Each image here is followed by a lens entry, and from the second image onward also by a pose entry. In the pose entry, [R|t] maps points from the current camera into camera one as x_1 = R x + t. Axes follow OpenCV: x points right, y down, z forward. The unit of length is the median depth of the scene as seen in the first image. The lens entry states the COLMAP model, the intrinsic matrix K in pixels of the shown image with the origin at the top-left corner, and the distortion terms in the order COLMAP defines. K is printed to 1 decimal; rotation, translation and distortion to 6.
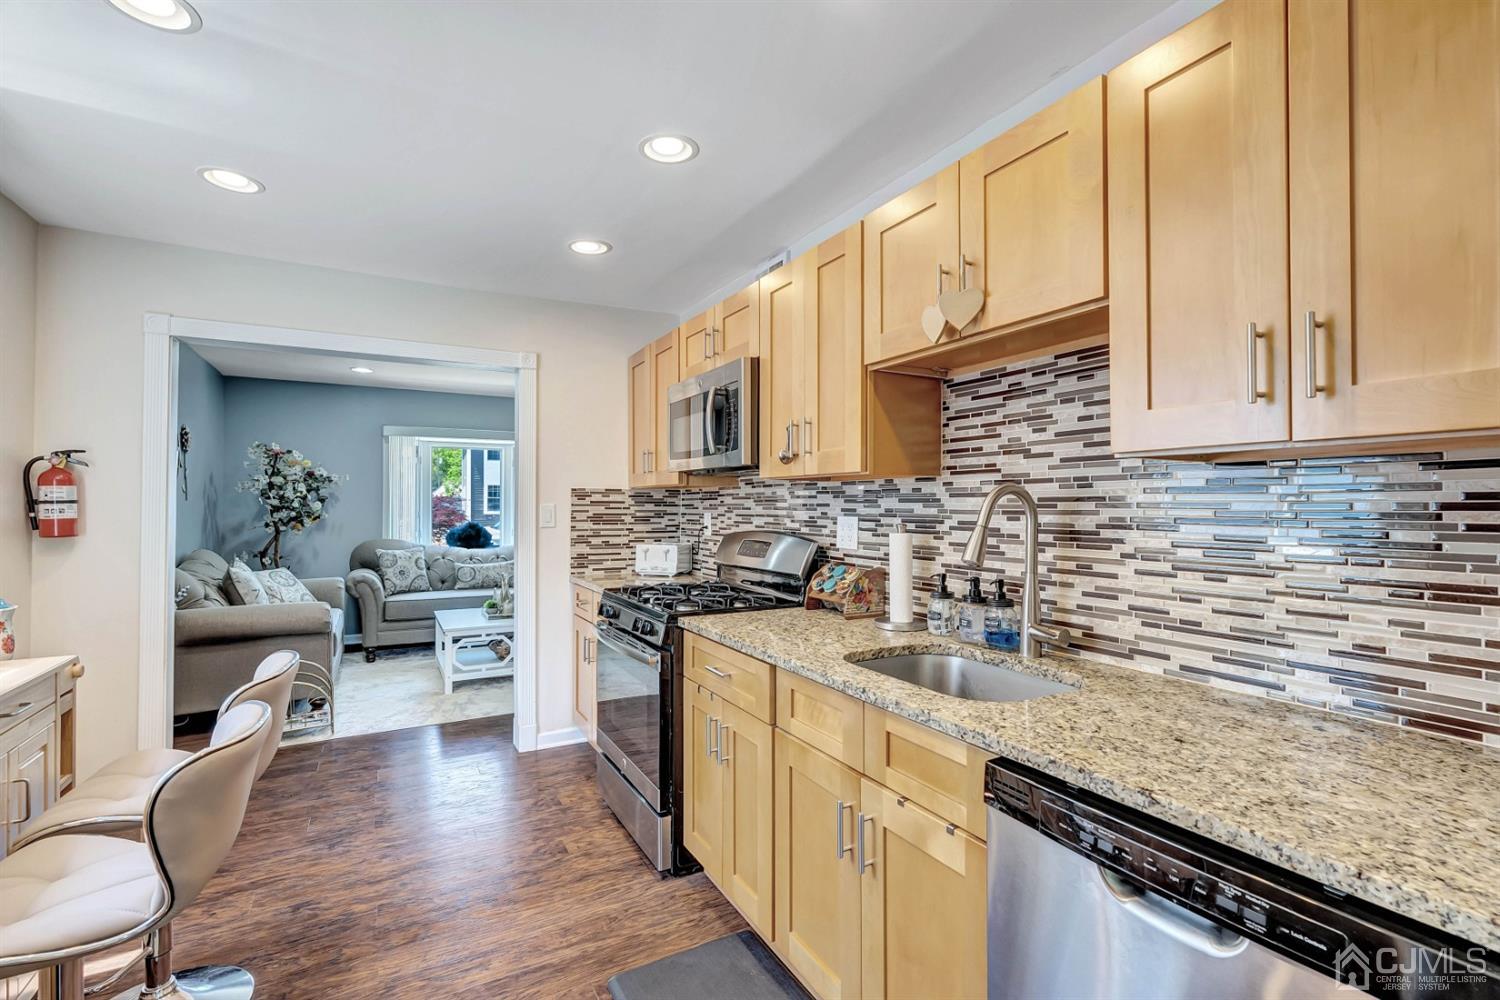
lens RADIAL K [[680.9, 0, 754.2], [0, 680.9, 495.2], [0, 0, 1]] dist [-0.001848, 0.003156]
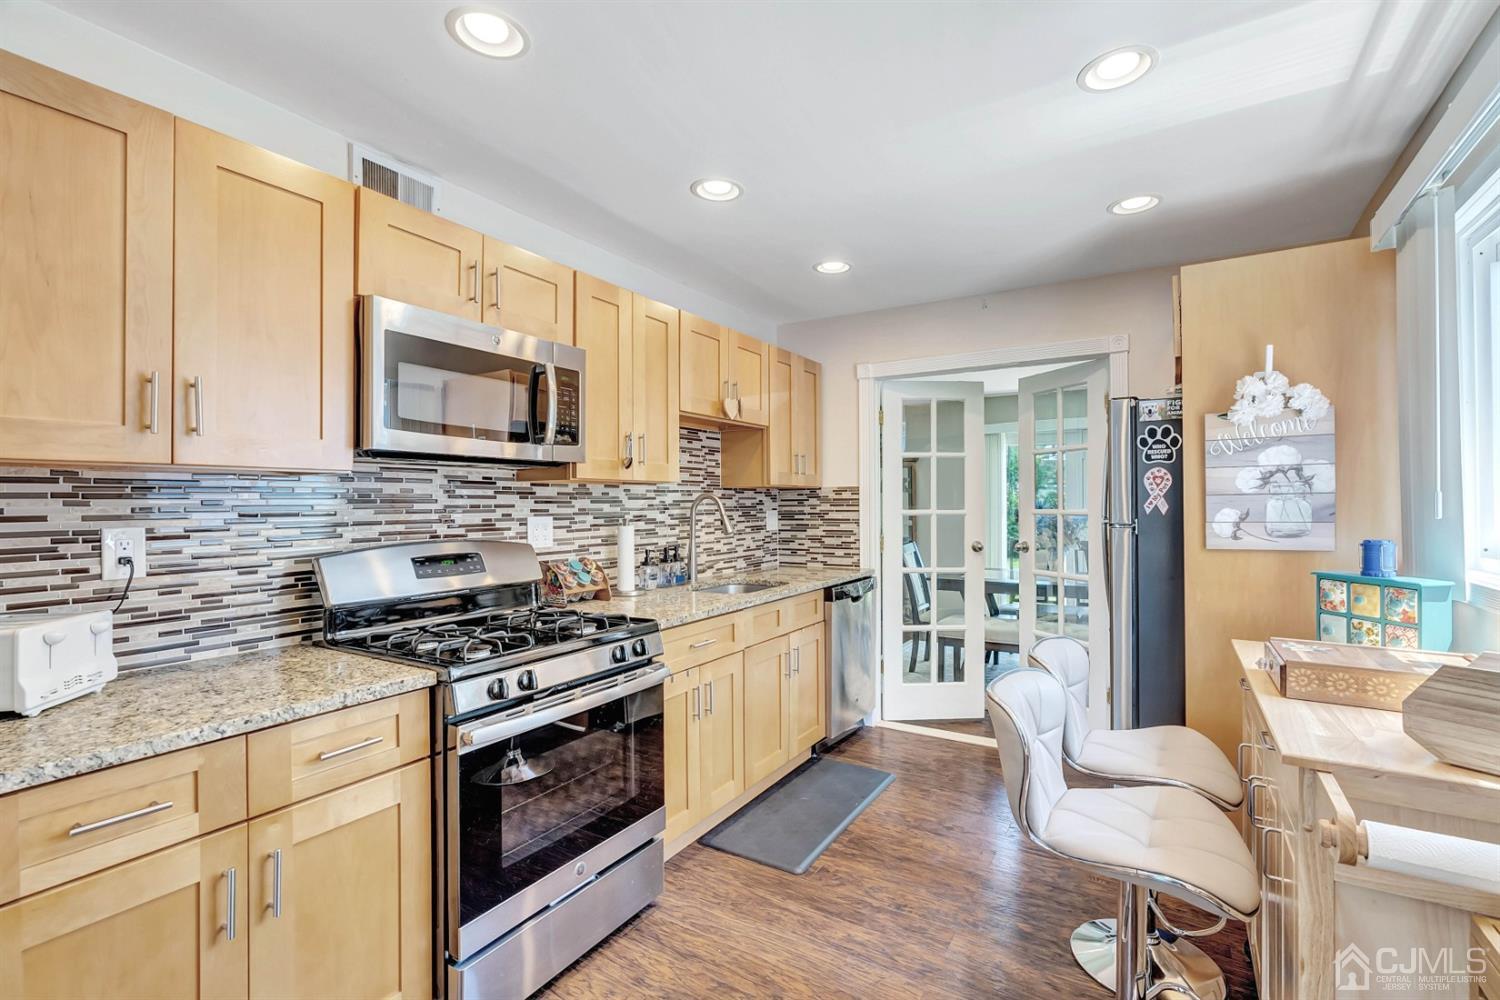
lens RADIAL K [[680.9, 0, 752.3], [0, 680.9, 502.9], [0, 0, 1]] dist [-0.001848, 0.003156]
pose [[-0.489715, 0.014951, 0.871754, -0.984702], [0.006511, 0.999888, -0.013490, 0.027813], [-0.871858, -0.000930, -0.489757, 1.297920]]
